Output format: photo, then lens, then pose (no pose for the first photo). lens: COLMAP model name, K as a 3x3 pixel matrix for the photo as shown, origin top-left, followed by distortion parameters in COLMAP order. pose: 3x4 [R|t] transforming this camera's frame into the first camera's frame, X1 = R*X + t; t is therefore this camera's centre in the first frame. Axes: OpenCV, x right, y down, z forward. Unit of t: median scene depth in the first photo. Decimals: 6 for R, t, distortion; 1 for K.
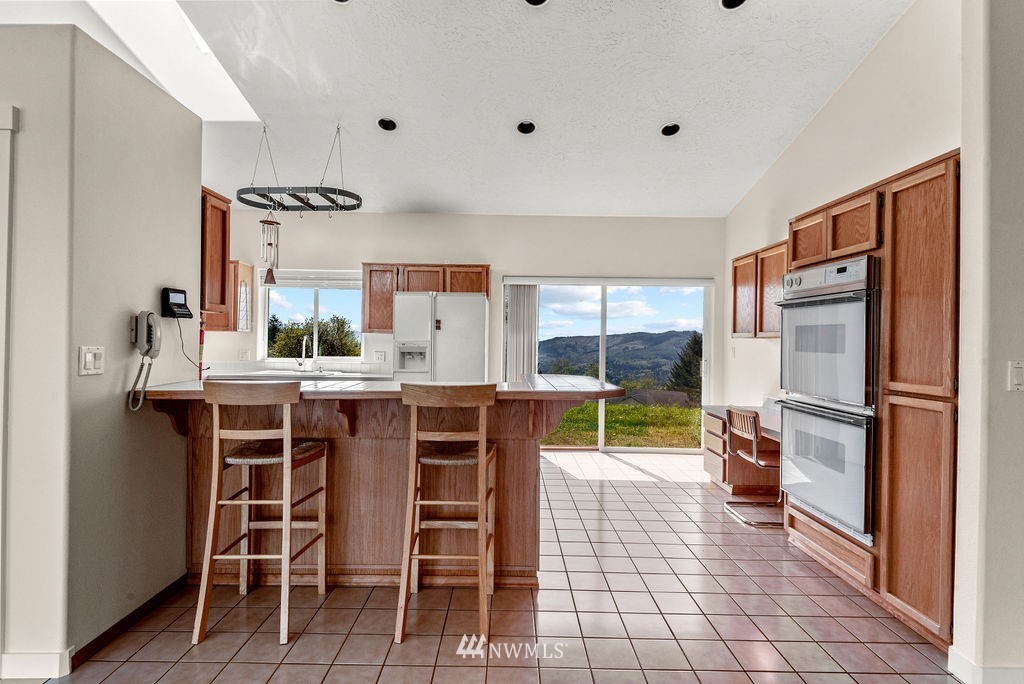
lens RADIAL K [[499.4, 0, 507.9], [0, 499.4, 343.5], [0, 0, 1]] dist [0.025999, -0.001988]
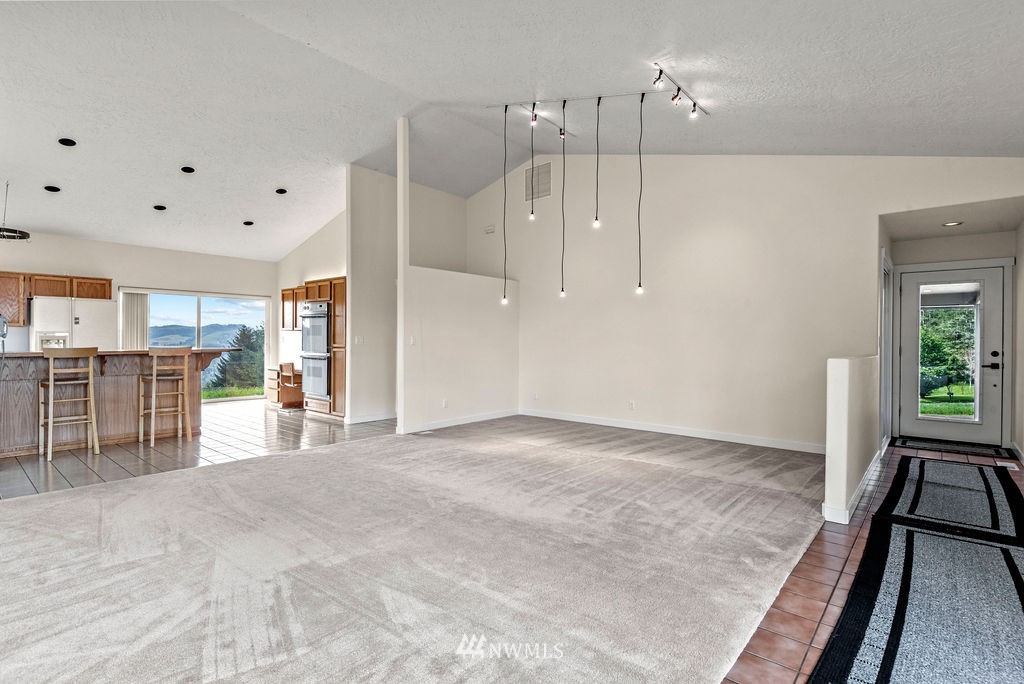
lens RADIAL K [[499.4, 0, 506.2], [0, 499.4, 340.1], [0, 0, 1]] dist [0.025999, -0.001988]
pose [[0.665288, -0.009706, 0.746524, -0.485735], [0.006909, 0.999953, 0.006844, 0.021750], [-0.746555, 0.000604, 0.665323, -1.073273]]
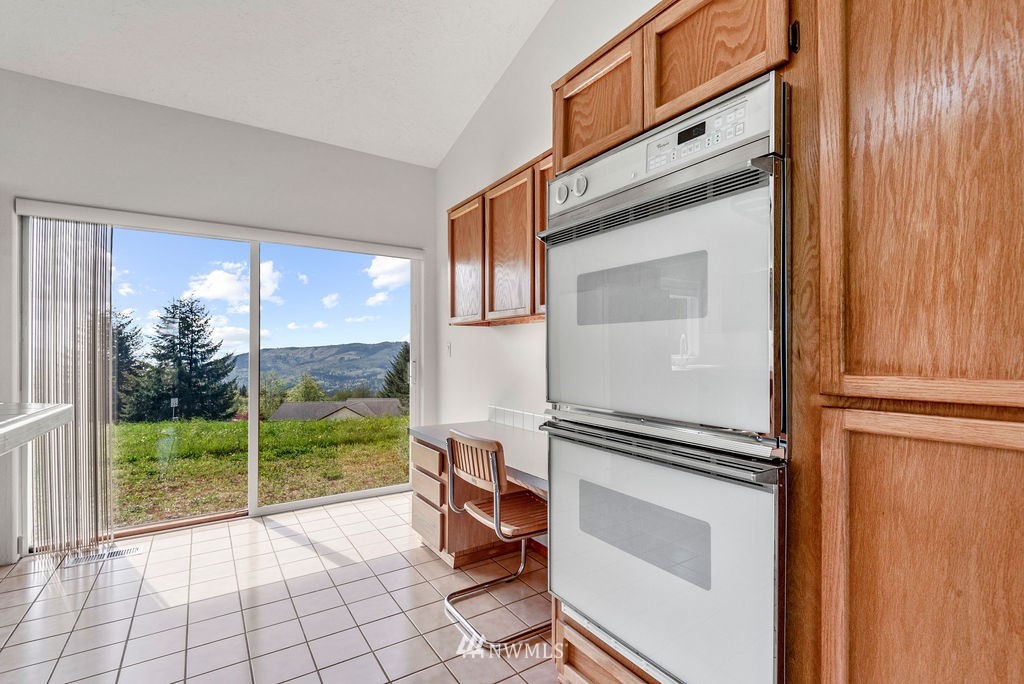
lens RADIAL K [[466.1, 0, 512.3], [0, 466.1, 351.1], [0, 0, 1]] dist [0.007061, -0.003590]
pose [[0.836004, -0.010861, 0.548616, 0.197468], [0.014376, 0.999894, -0.002112, 0.031586], [-0.548535, 0.009653, 0.836072, 0.491919]]
